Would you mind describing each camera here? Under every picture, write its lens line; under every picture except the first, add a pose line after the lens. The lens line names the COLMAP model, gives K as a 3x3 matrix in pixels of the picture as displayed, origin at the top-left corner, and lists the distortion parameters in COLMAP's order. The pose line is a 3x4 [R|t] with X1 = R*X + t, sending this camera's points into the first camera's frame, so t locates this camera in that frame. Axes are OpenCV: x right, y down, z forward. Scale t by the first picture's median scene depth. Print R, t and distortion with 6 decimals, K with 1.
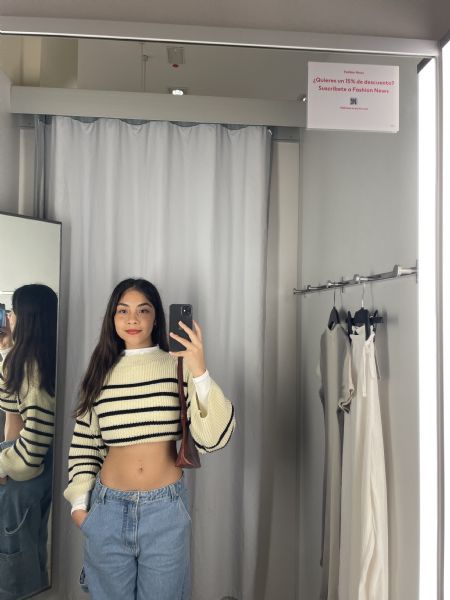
lens RADIAL K [[453.2, 0, 227.1], [0, 453.2, 300.8], [0, 0, 1]] dist [0.061153, -0.033878]
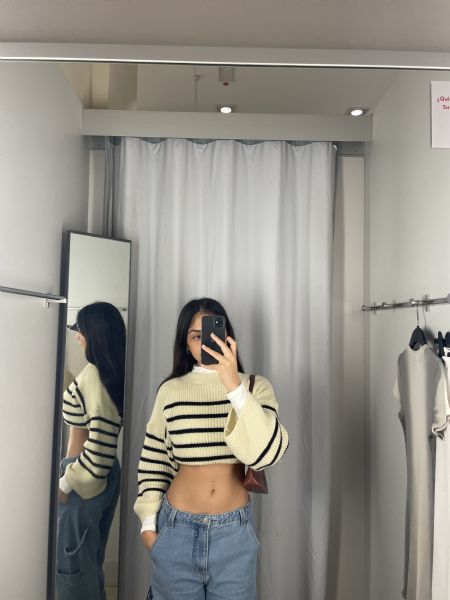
lens RADIAL K [[453.2, 0, 223.8], [0, 453.2, 294.1], [0, 0, 1]] dist [0.061153, -0.033878]
pose [[0.998802, -0.002439, -0.048867, -0.103591], [0.000511, 0.999222, -0.039438, -0.012713], [0.048926, 0.039365, 0.998026, 0.009584]]
